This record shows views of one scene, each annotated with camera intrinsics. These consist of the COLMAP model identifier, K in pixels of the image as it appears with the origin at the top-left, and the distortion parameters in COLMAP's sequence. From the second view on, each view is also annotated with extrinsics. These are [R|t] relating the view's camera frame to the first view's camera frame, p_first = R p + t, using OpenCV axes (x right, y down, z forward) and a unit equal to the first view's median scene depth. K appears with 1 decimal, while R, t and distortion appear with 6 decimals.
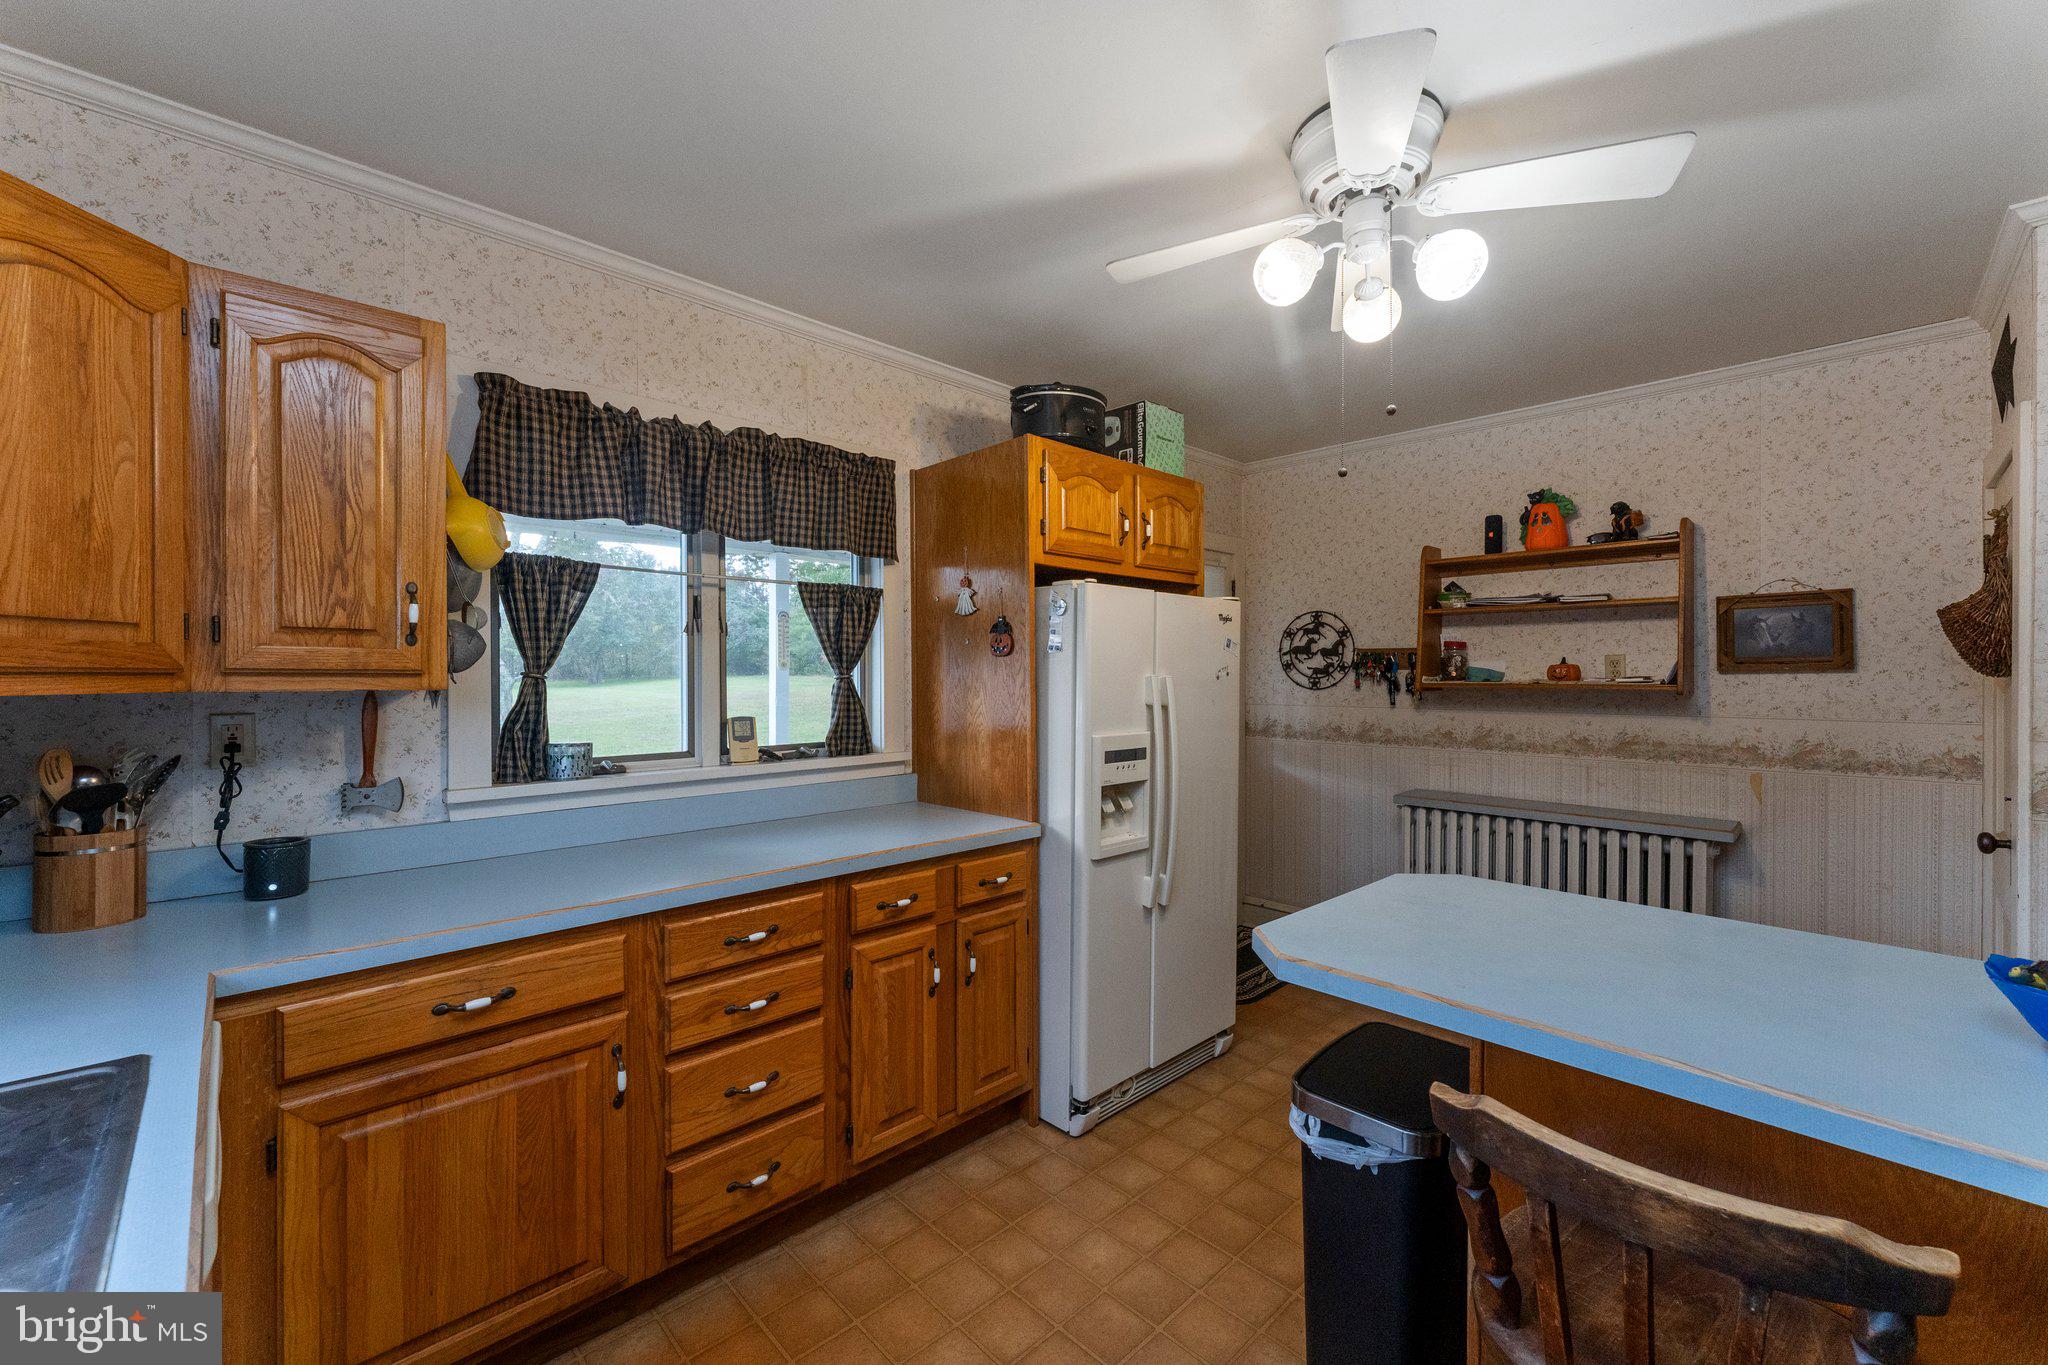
lens RADIAL K [[814.6, 0, 1025.1], [0, 814.6, 685.3], [0, 0, 1]] dist [-0.002175, -0.000027]
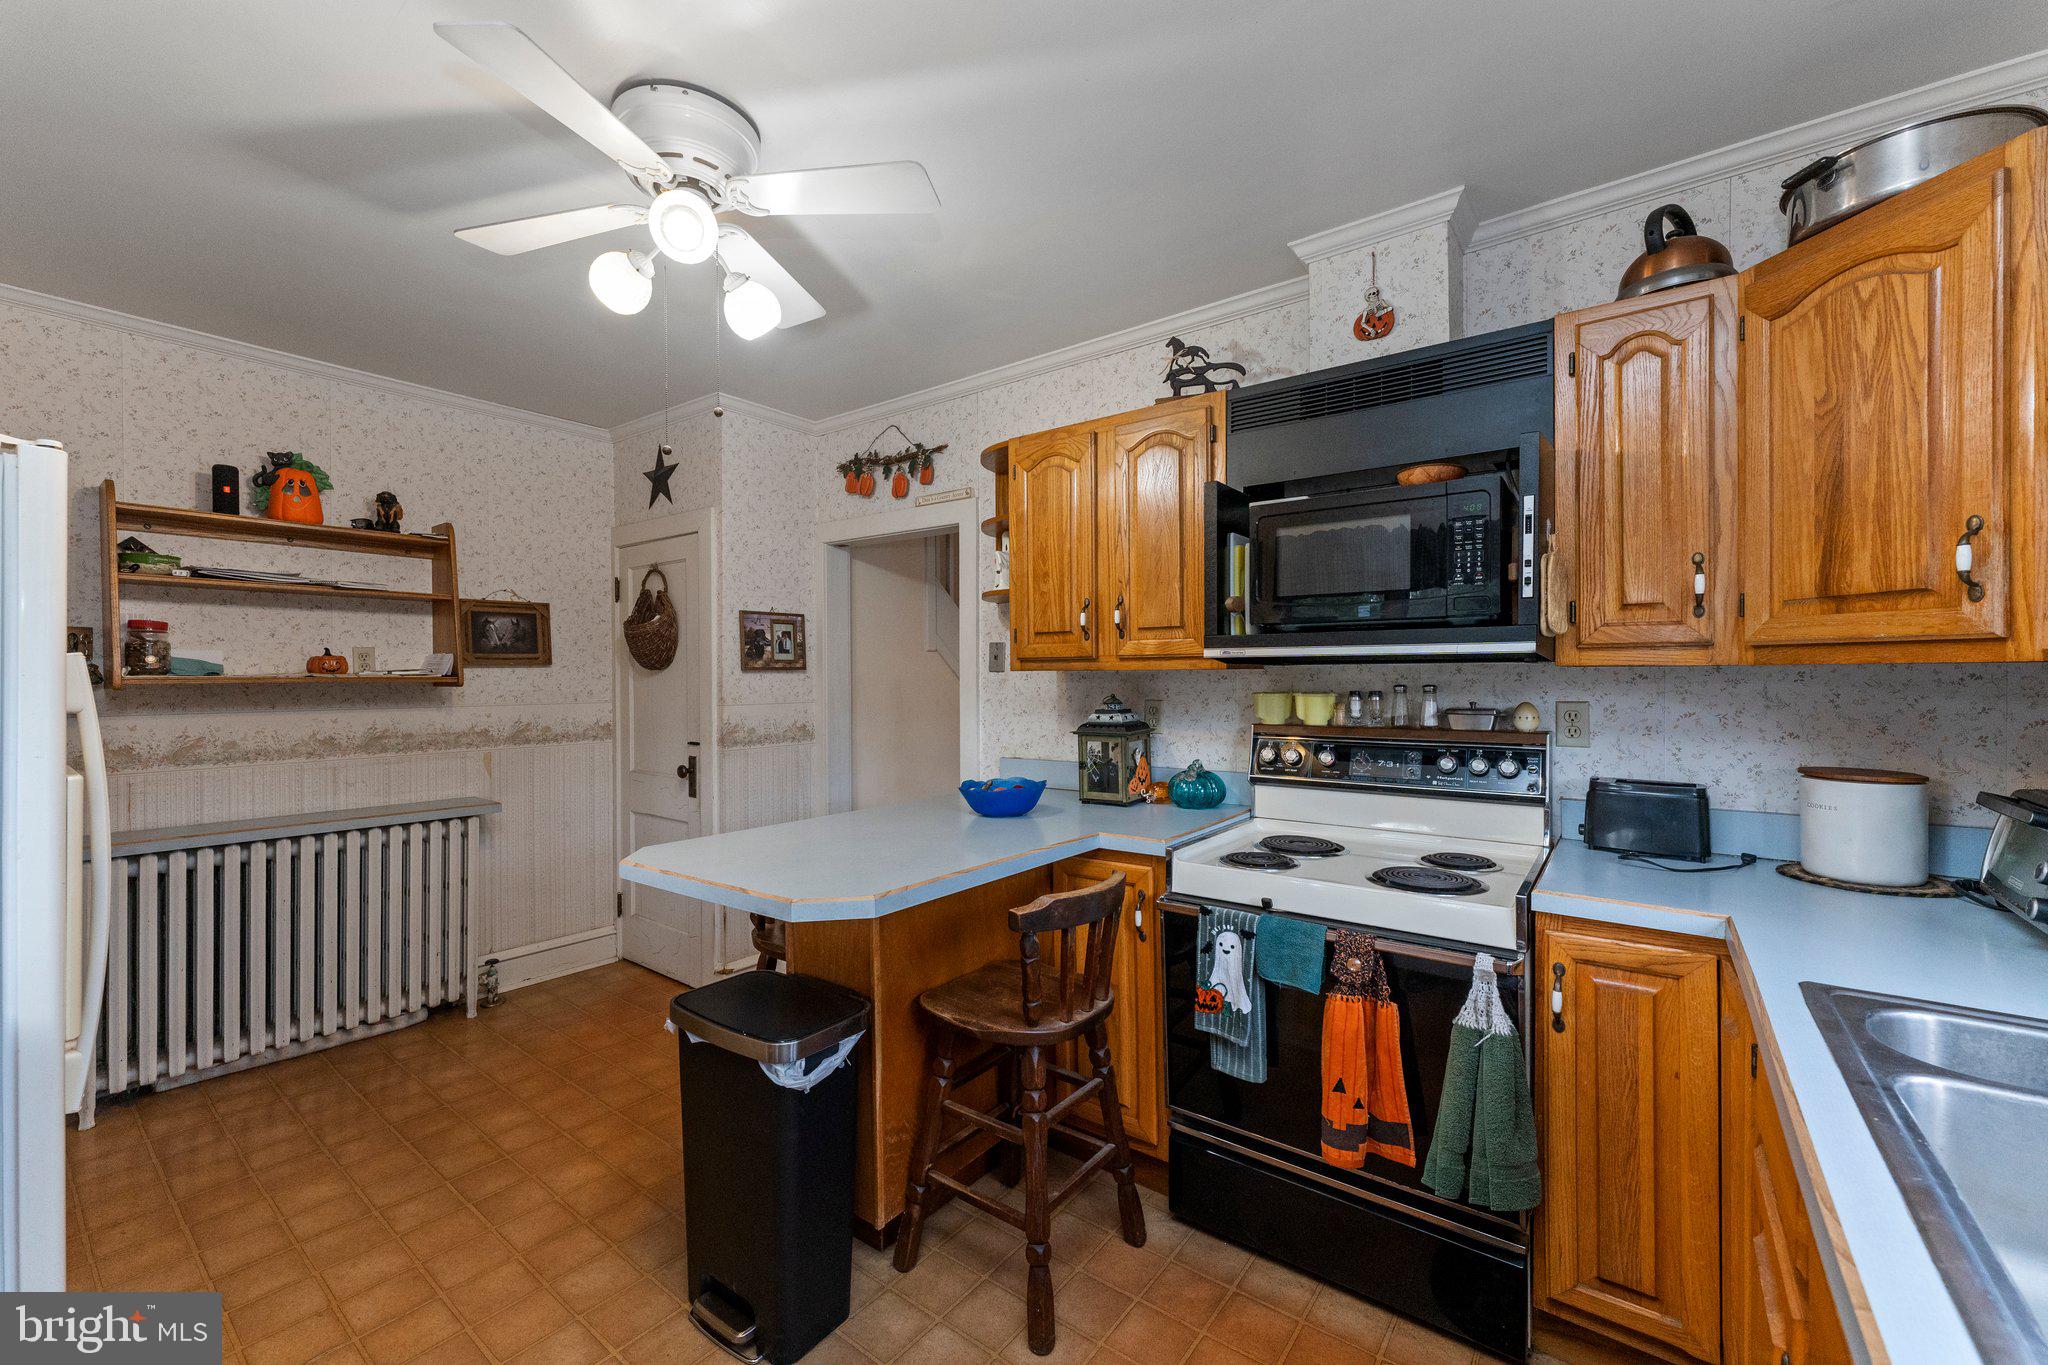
lens RADIAL K [[814.6, 0, 1036.8], [0, 814.6, 674.7], [0, 0, 1]] dist [-0.002175, -0.000027]
pose [[-0.156616, -0.004409, 0.987650, -0.375135], [0.008352, 0.999948, 0.005789, -0.004233], [-0.987624, 0.009156, -0.156571, 0.395334]]
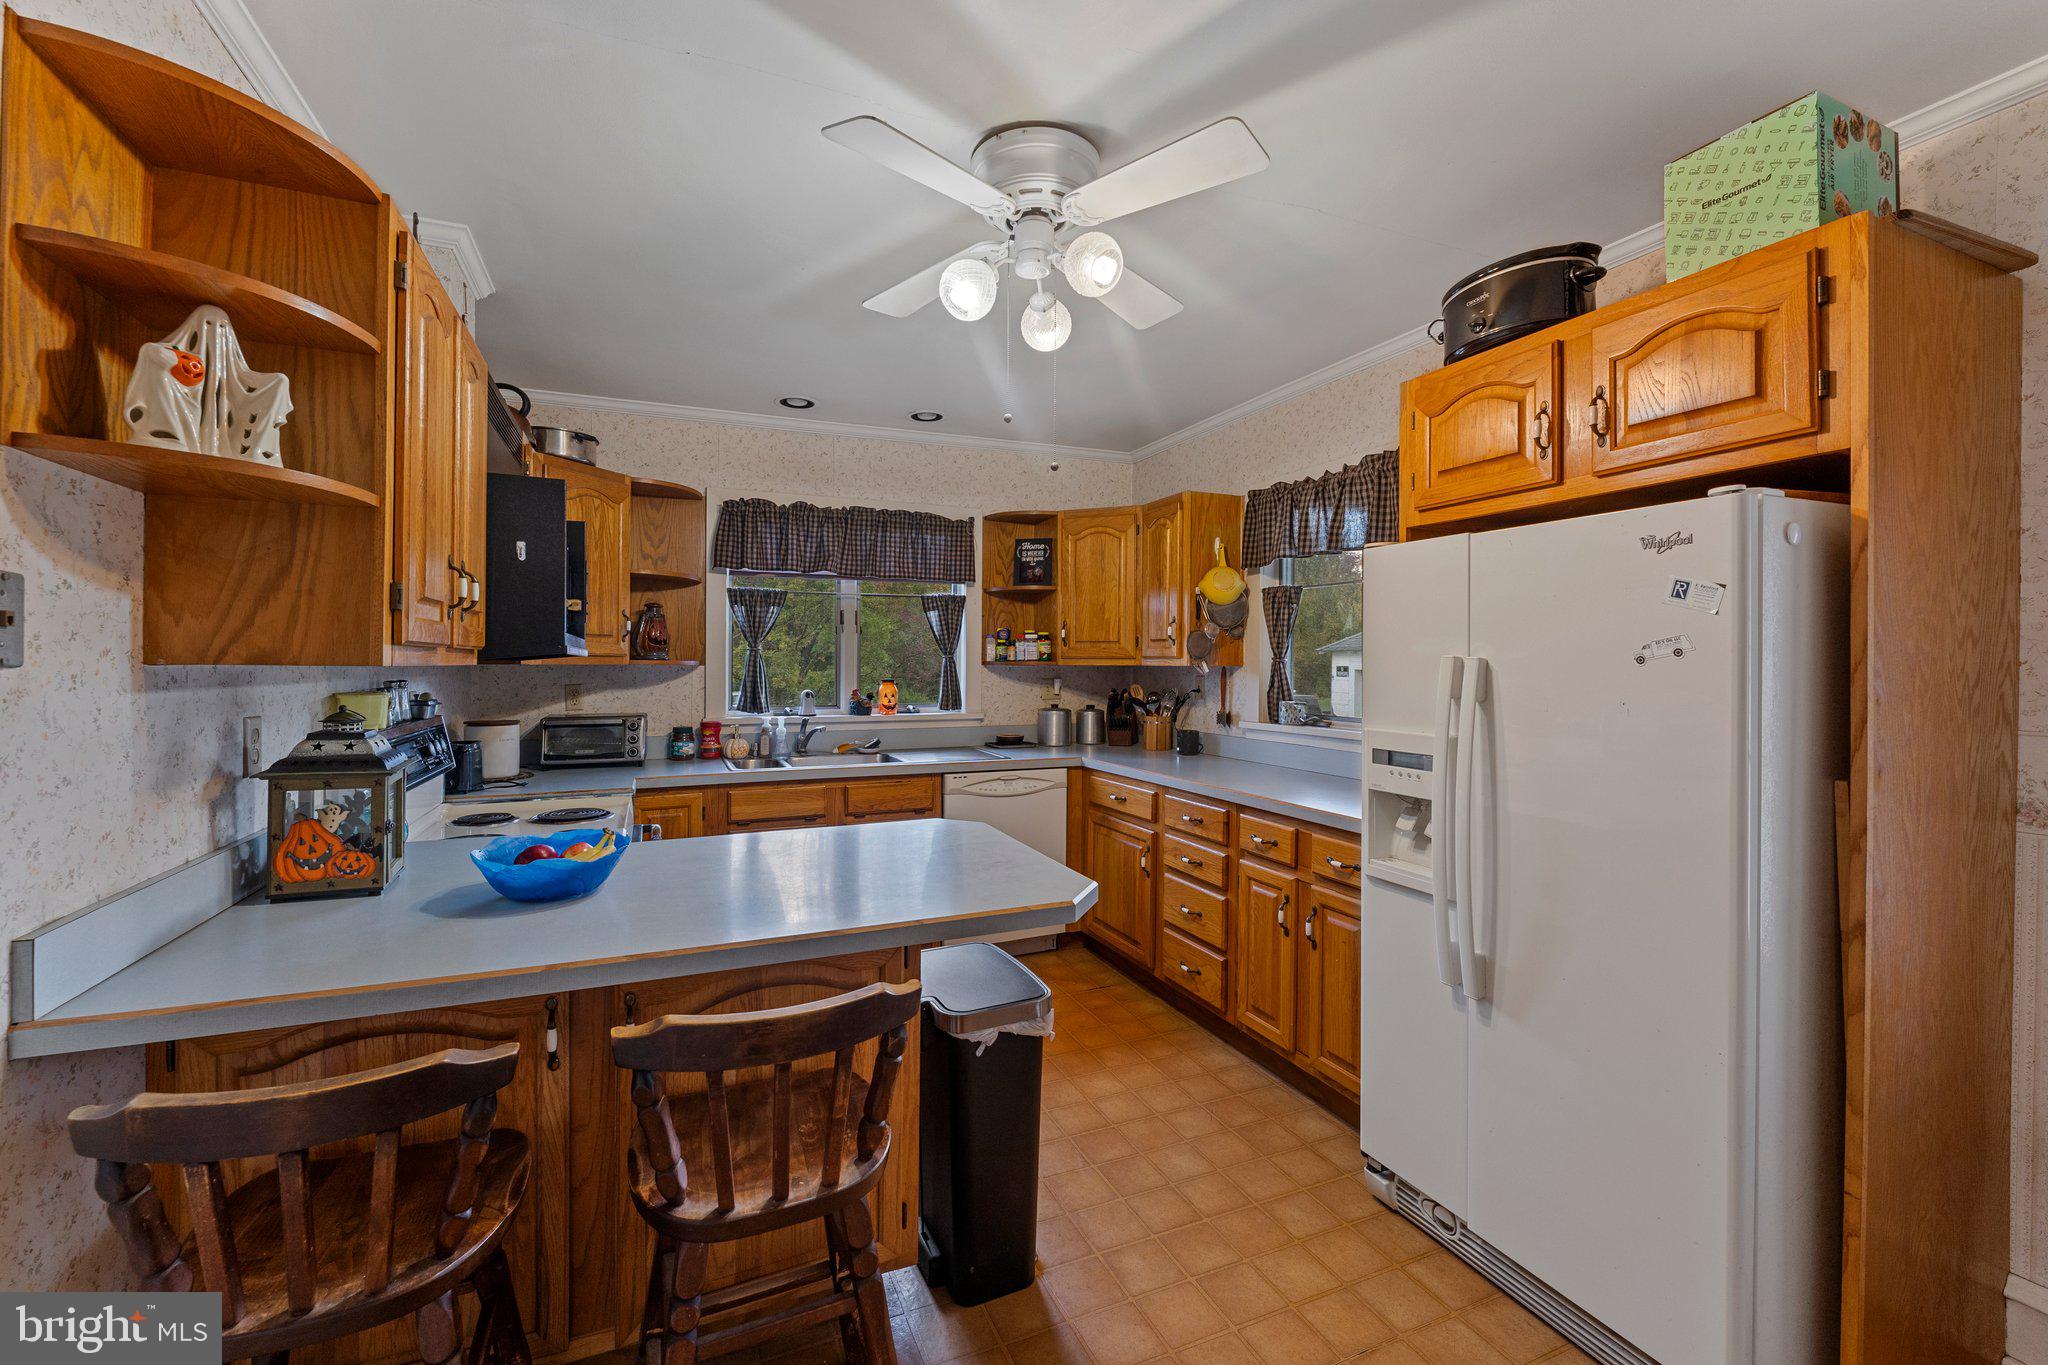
lens RADIAL K [[814.6, 0, 1014.6], [0, 814.6, 672.6], [0, 0, 1]] dist [-0.002175, -0.000027]
pose [[-0.364142, 0.006692, -0.931319, 0.777443], [0.000589, 0.999976, 0.006955, -0.000602], [0.931343, 0.001984, -0.364137, 0.748162]]
